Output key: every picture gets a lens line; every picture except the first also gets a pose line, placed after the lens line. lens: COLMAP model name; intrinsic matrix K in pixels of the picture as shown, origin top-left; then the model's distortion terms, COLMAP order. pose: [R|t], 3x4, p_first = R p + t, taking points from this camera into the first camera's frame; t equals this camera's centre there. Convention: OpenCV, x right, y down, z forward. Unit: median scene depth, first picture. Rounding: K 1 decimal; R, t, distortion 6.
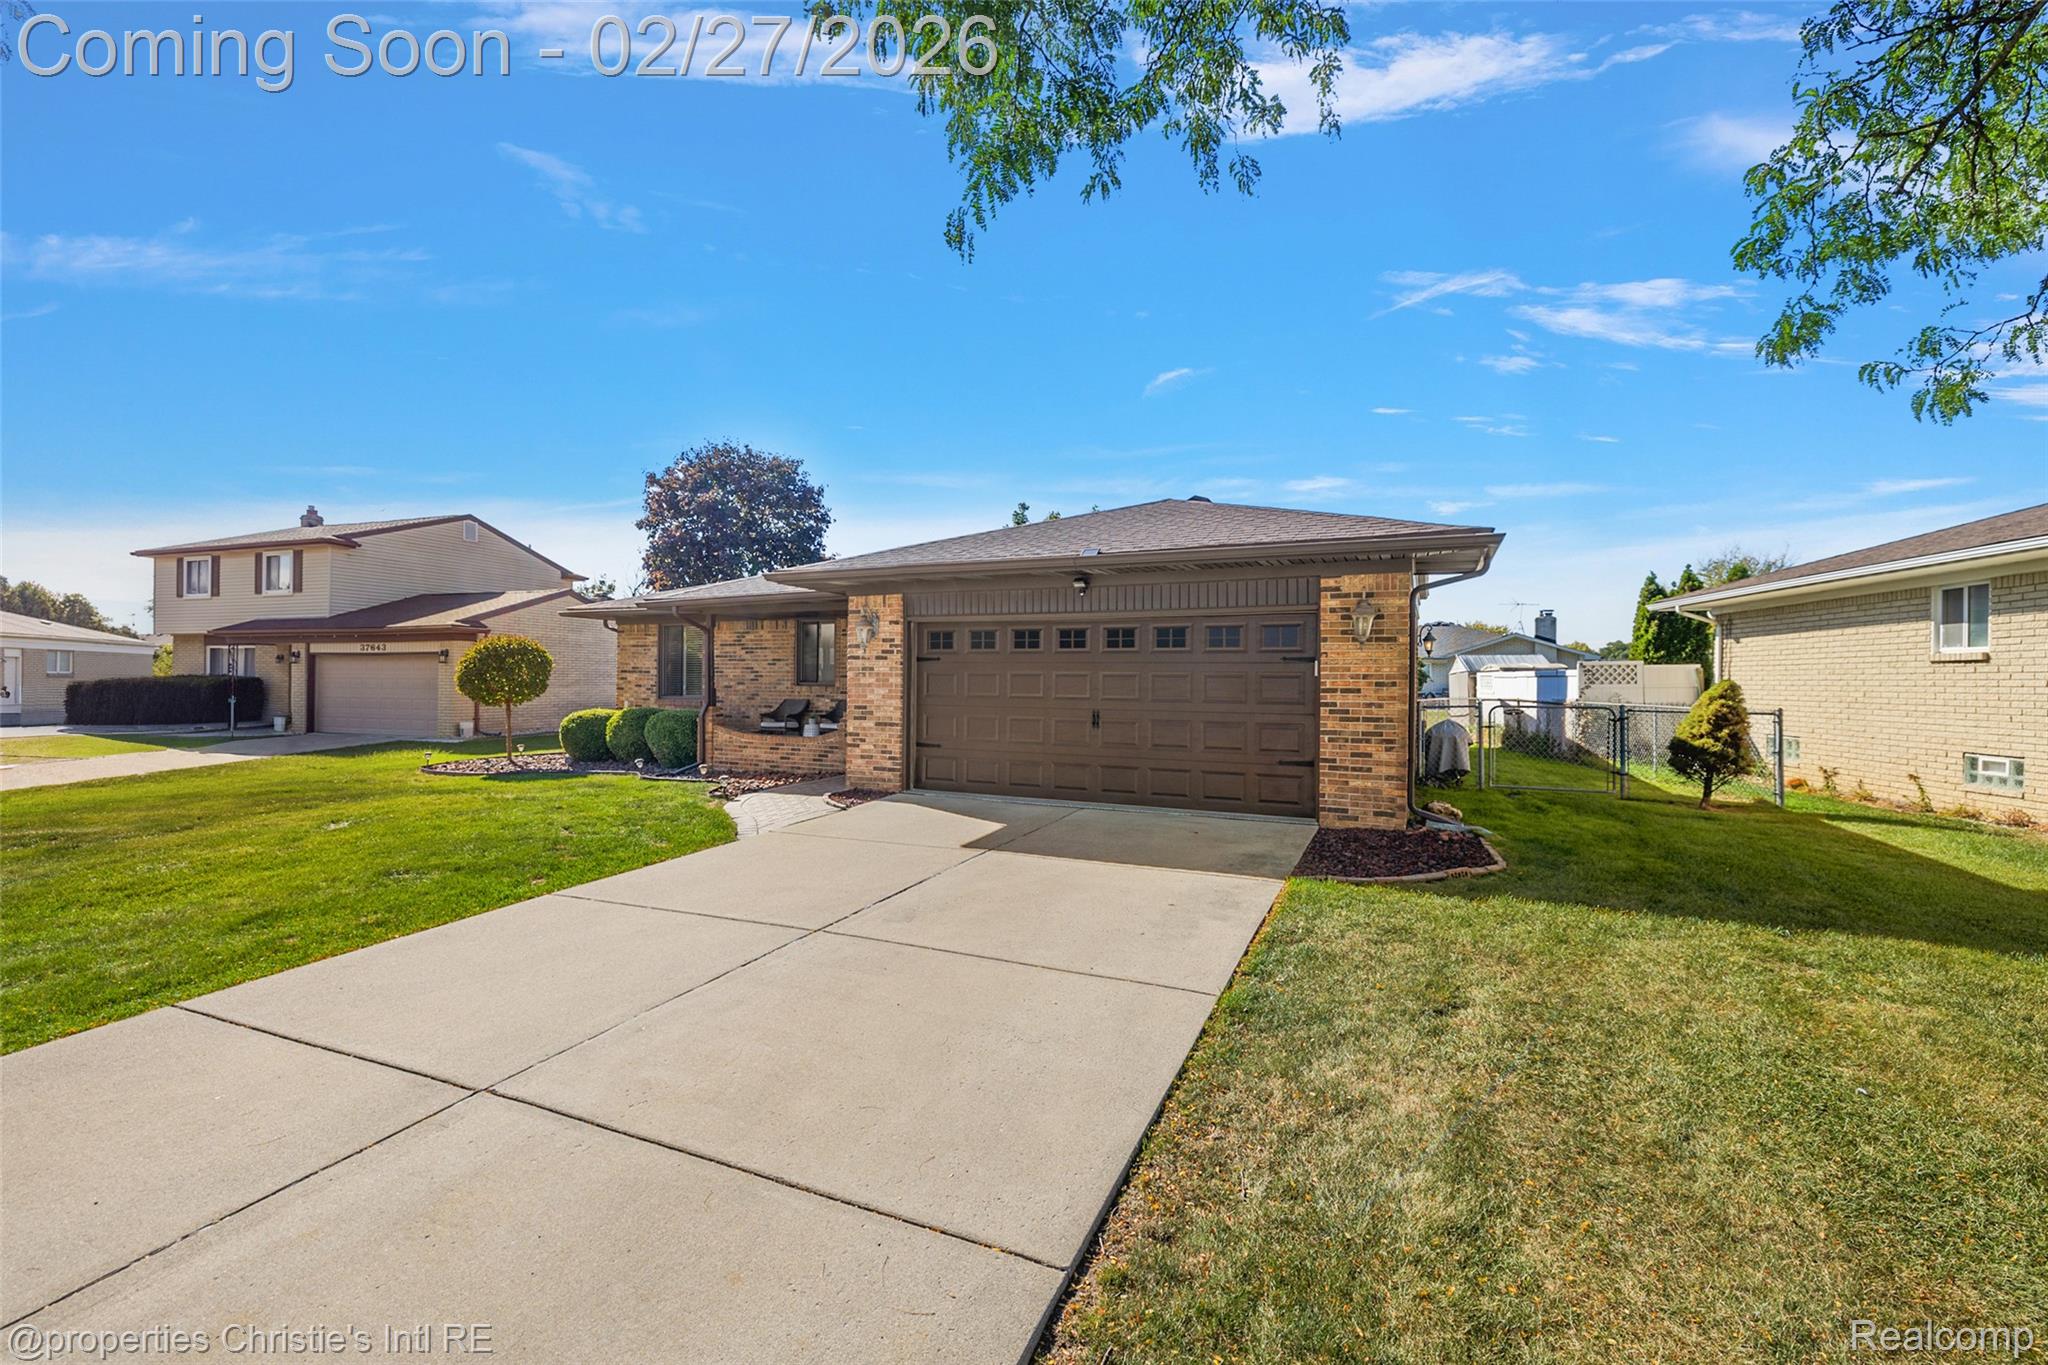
lens RADIAL K [[865.2, 0, 1016.3], [0, 865.2, 673.8], [0, 0, 1]] dist [0.001597, 0.000114]
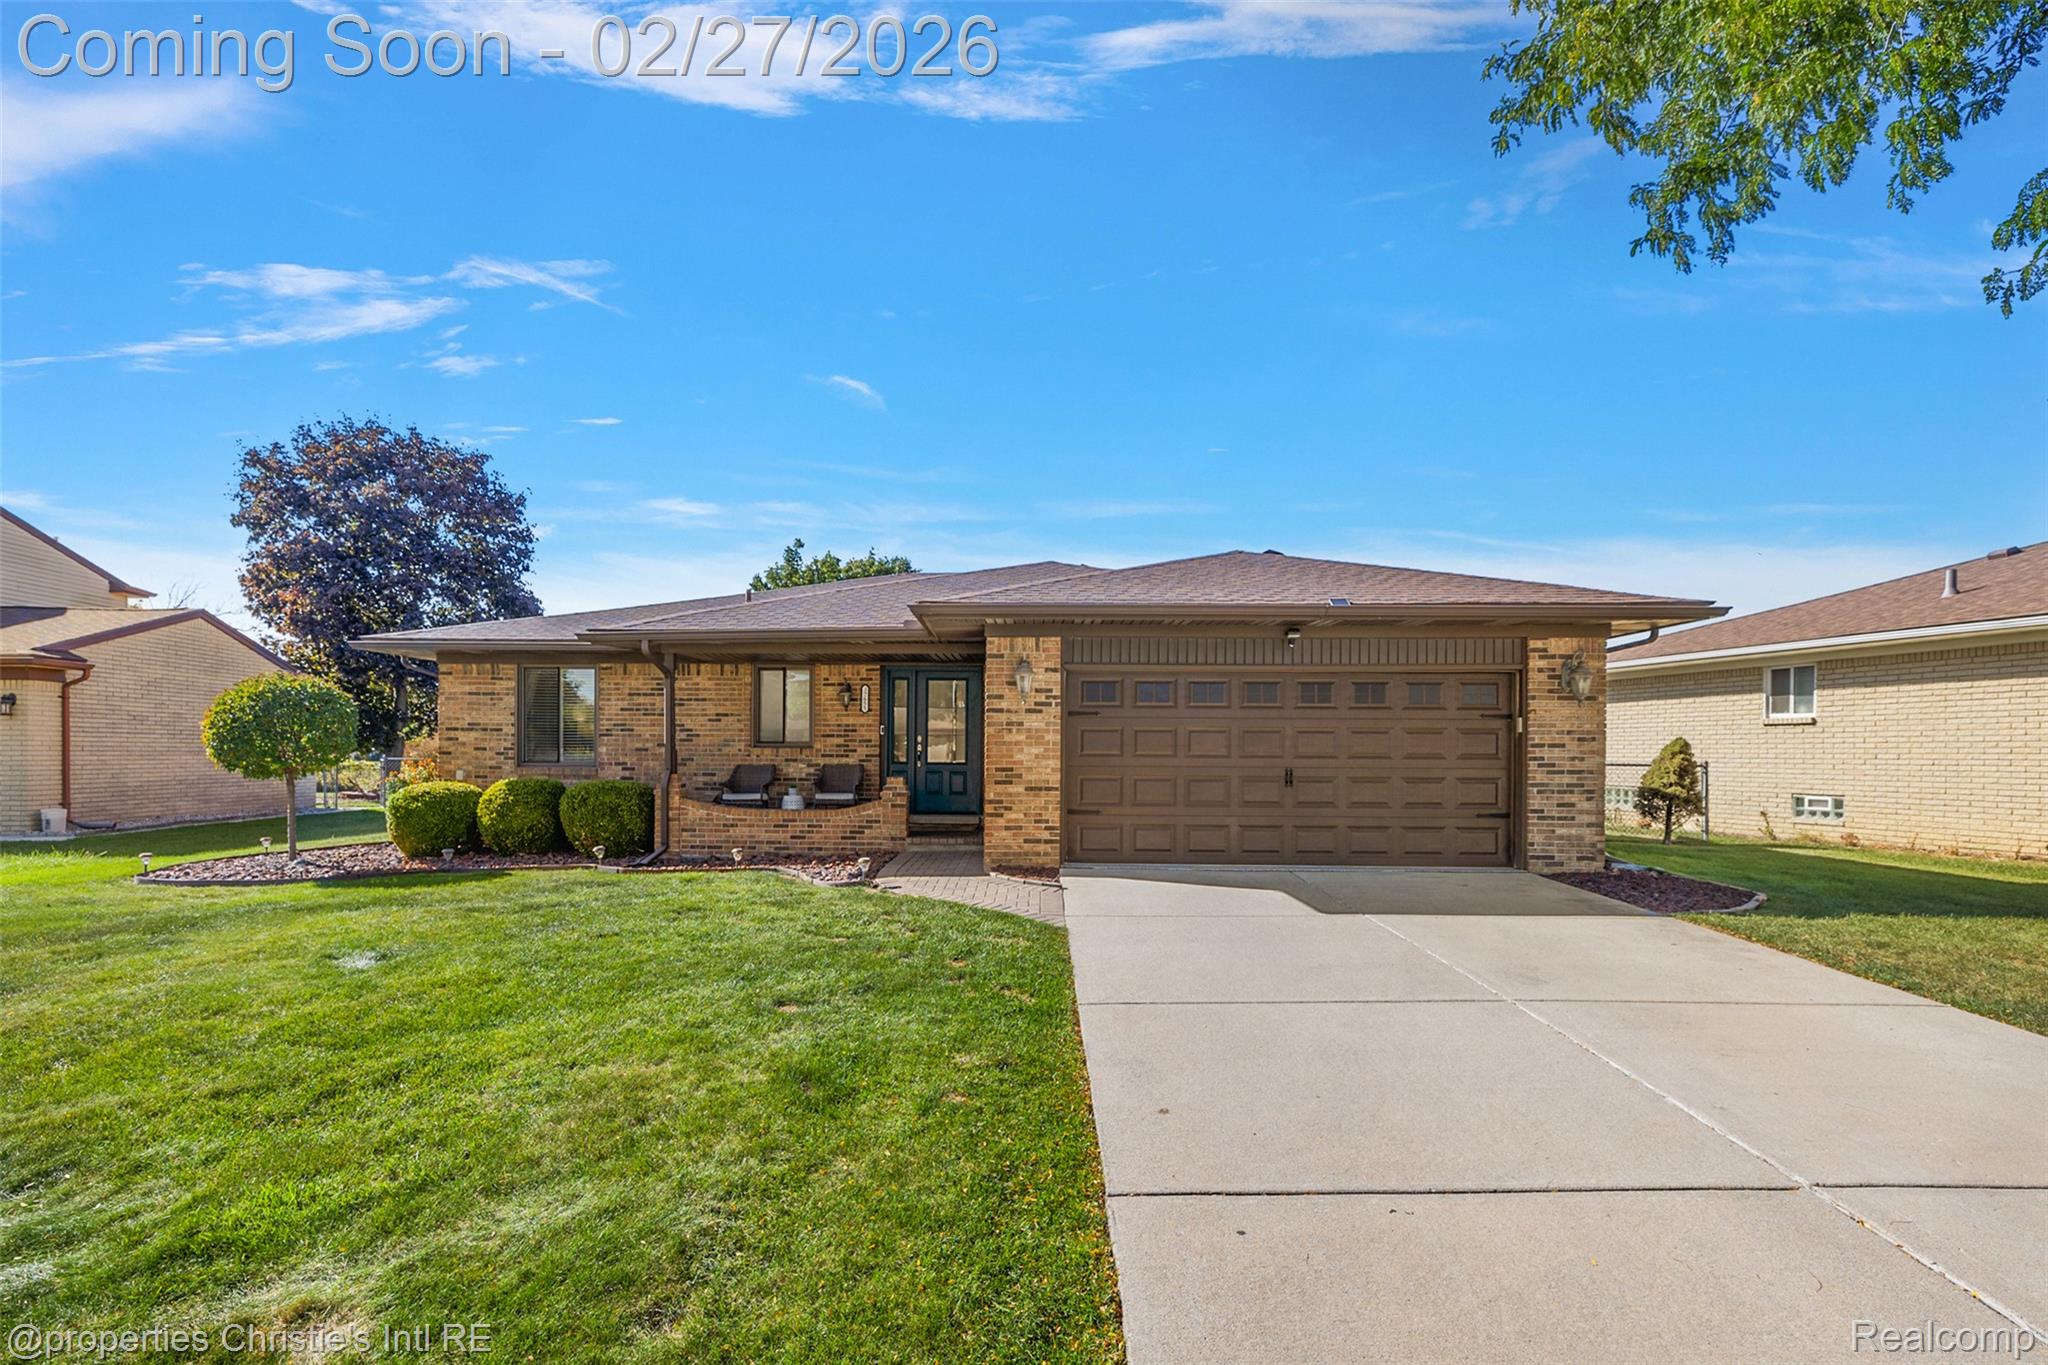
lens RADIAL K [[957.2, 0, 1020.0], [0, 957.2, 751.9], [0, 0, 1]] dist [-0.001044, 0.000272]
pose [[0.915155, -0.004204, 0.403080, -0.549161], [-0.000363, 0.999937, 0.011254, 0.011254], [-0.403102, -0.010445, 0.915096, 0.141883]]
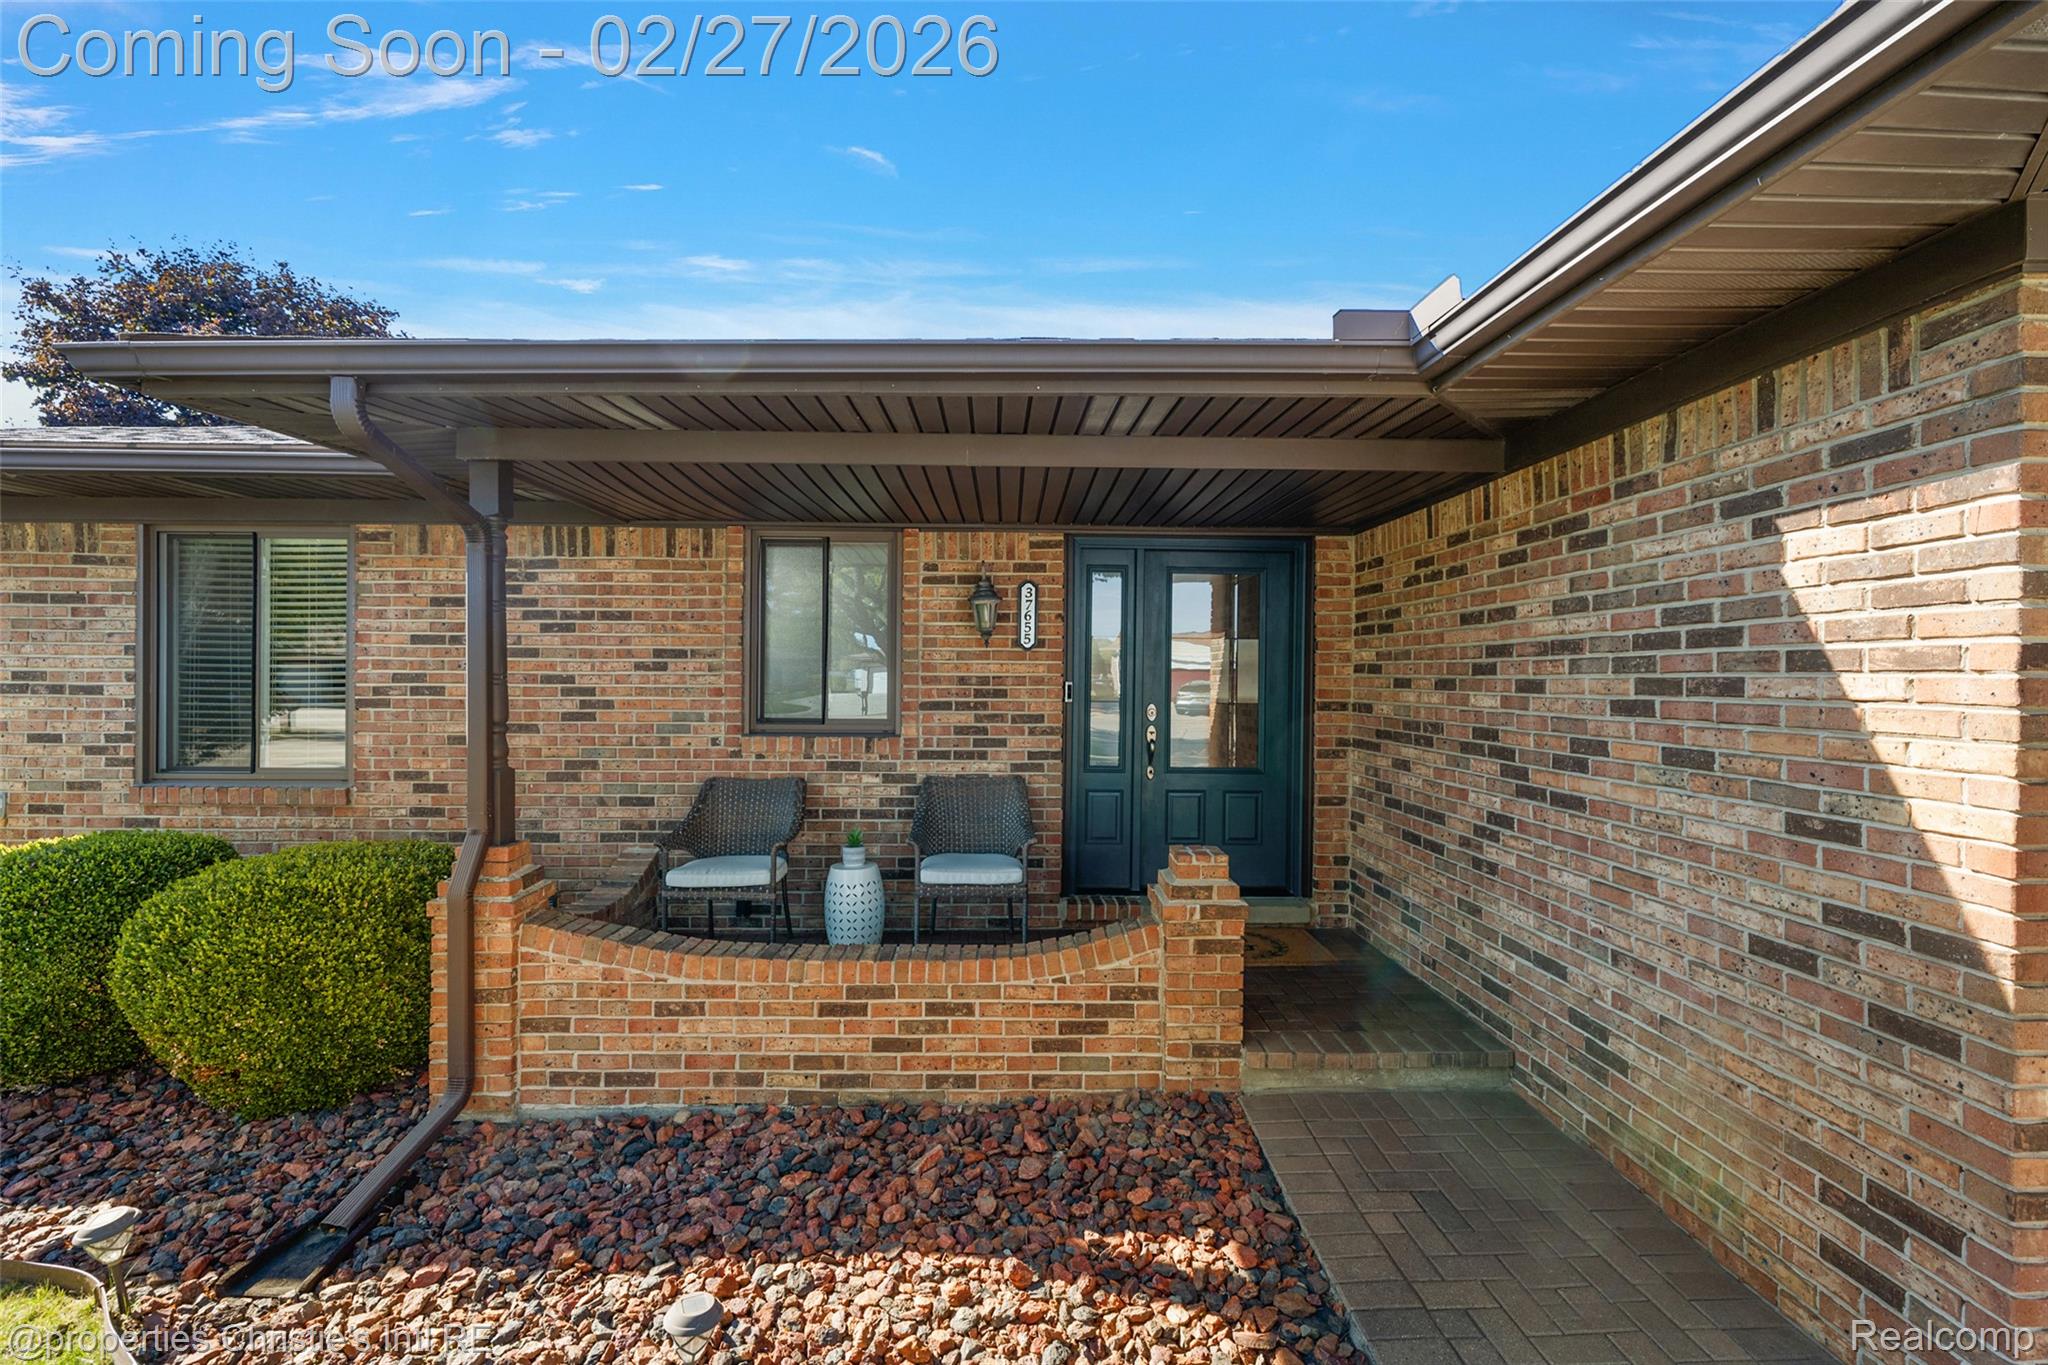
lens RADIAL K [[865.2, 0, 1016.3], [0, 865.2, 673.8], [0, 0, 1]] dist [0.001597, 0.000114]
pose [[0.896780, -0.000248, 0.442476, -0.438815], [-0.001979, 0.999988, 0.004571, -0.015031], [-0.442472, -0.004975, 0.896769, 0.958285]]
